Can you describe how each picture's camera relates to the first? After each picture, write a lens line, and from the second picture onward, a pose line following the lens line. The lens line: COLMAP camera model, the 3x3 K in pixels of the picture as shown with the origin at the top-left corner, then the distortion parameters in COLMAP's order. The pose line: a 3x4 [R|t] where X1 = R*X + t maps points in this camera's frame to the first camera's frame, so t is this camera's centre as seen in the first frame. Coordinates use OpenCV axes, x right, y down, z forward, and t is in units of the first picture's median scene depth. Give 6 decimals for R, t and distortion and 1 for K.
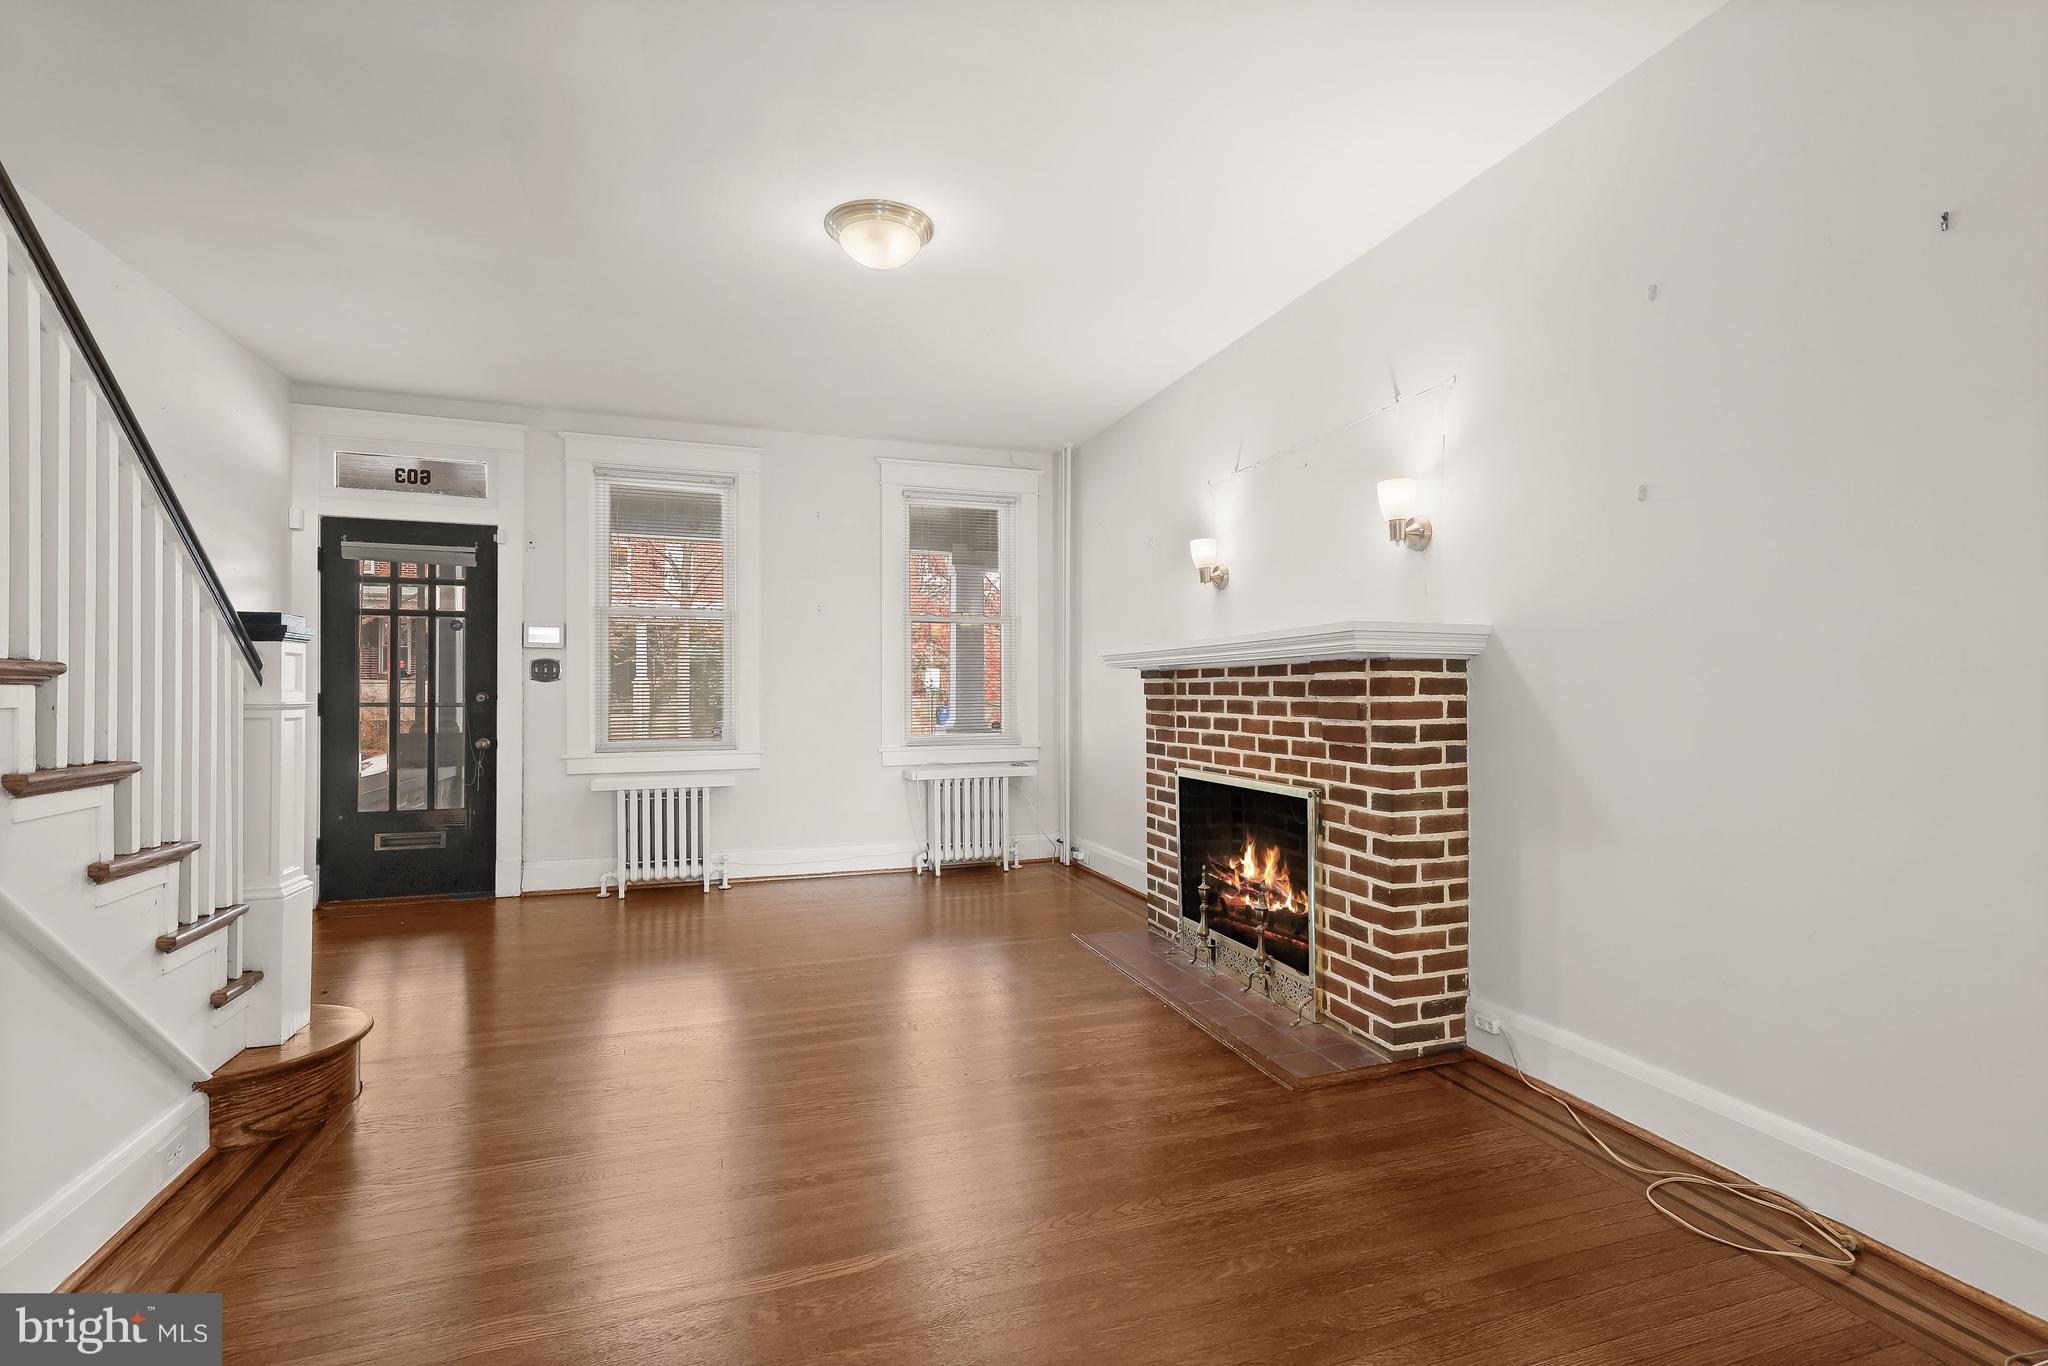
lens RADIAL K [[915.5, 0, 1030.5], [0, 915.5, 688.6], [0, 0, 1]] dist [0.022641, 0.000042]
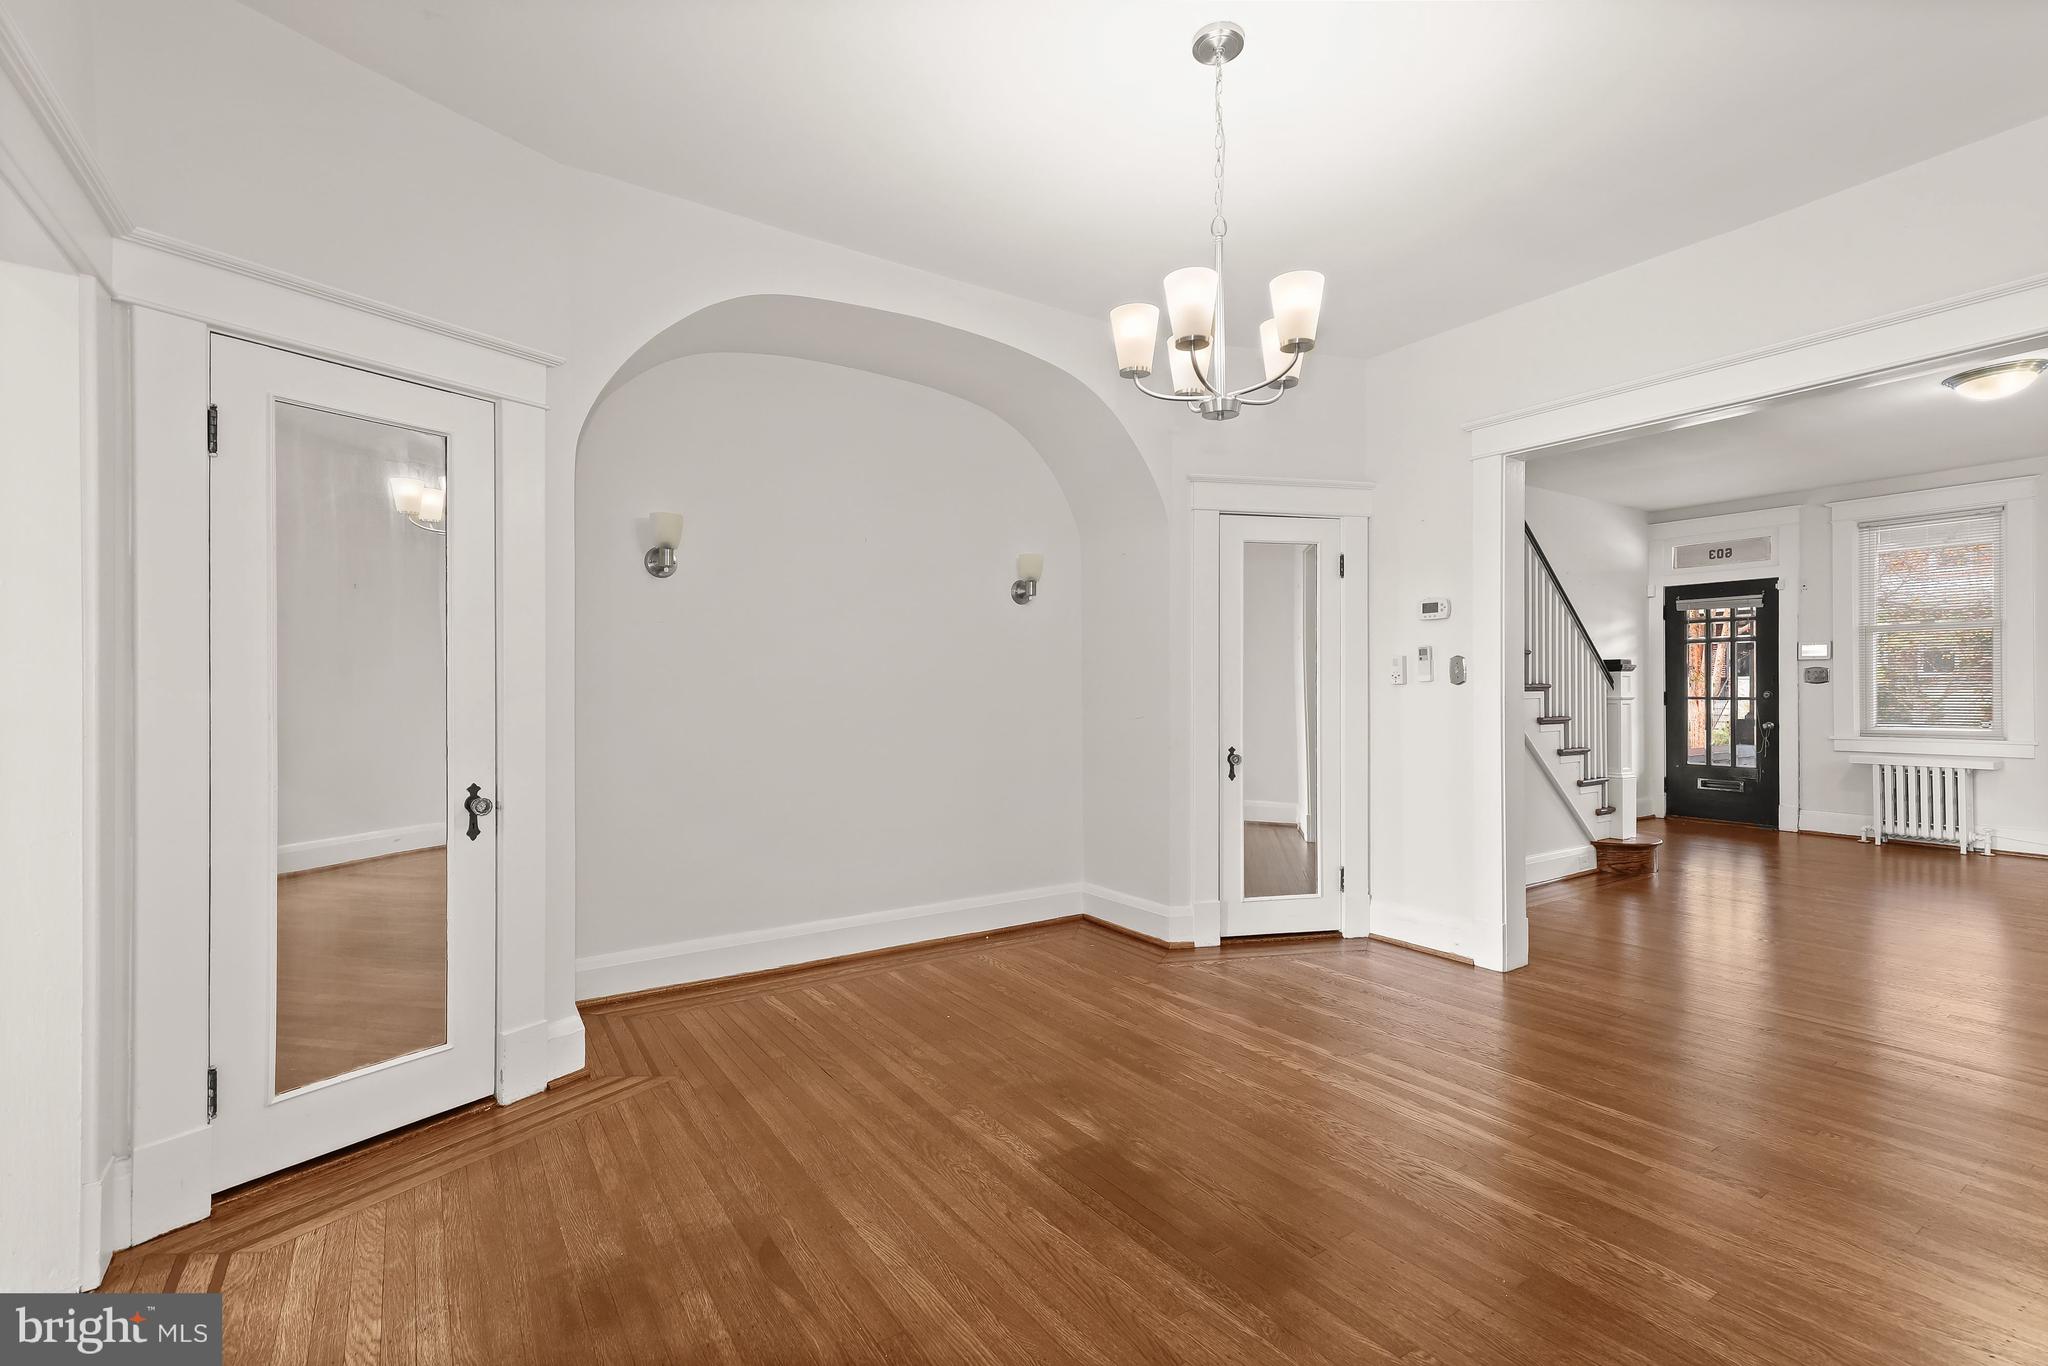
lens RADIAL K [[915.5, 0, 1030.5], [0, 915.5, 688.6], [0, 0, 1]] dist [0.022641, 0.000042]
pose [[0.262351, 0.000506, -0.964972, 0.764907], [0.006174, 0.999979, 0.002203, -0.014731], [0.964953, -0.006536, 0.262342, -0.765194]]
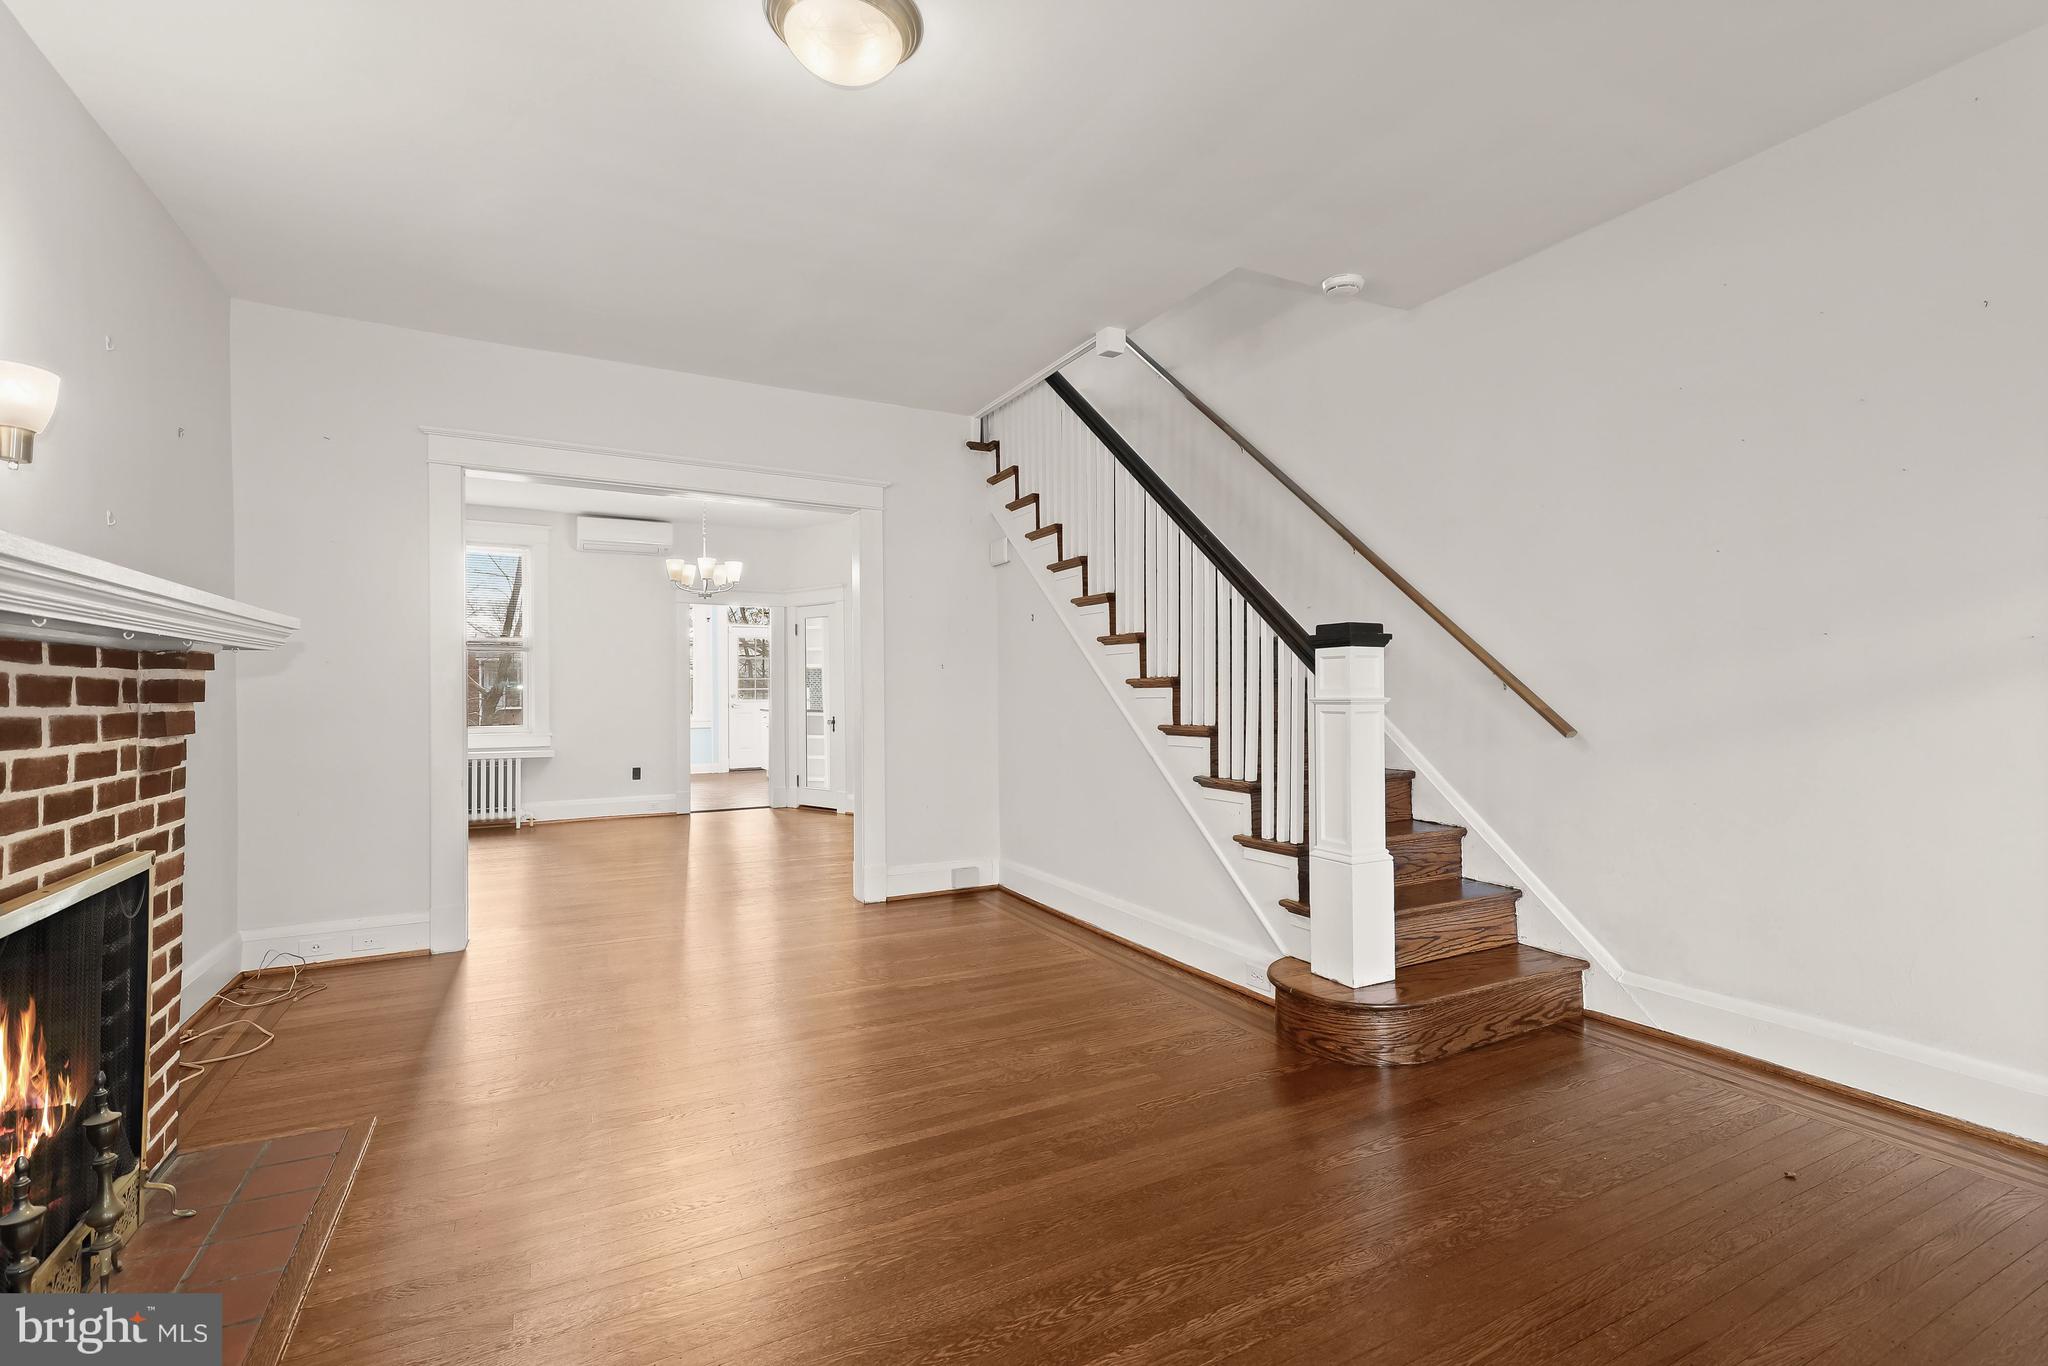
lens RADIAL K [[915.5, 0, 1030.5], [0, 915.5, 688.6], [0, 0, 1]] dist [0.022641, 0.000042]
pose [[-0.987649, 0.011808, -0.156240, -0.166213], [0.012968, 0.999895, -0.006402, 0.008524], [0.156148, -0.008349, -0.987698, 1.501423]]
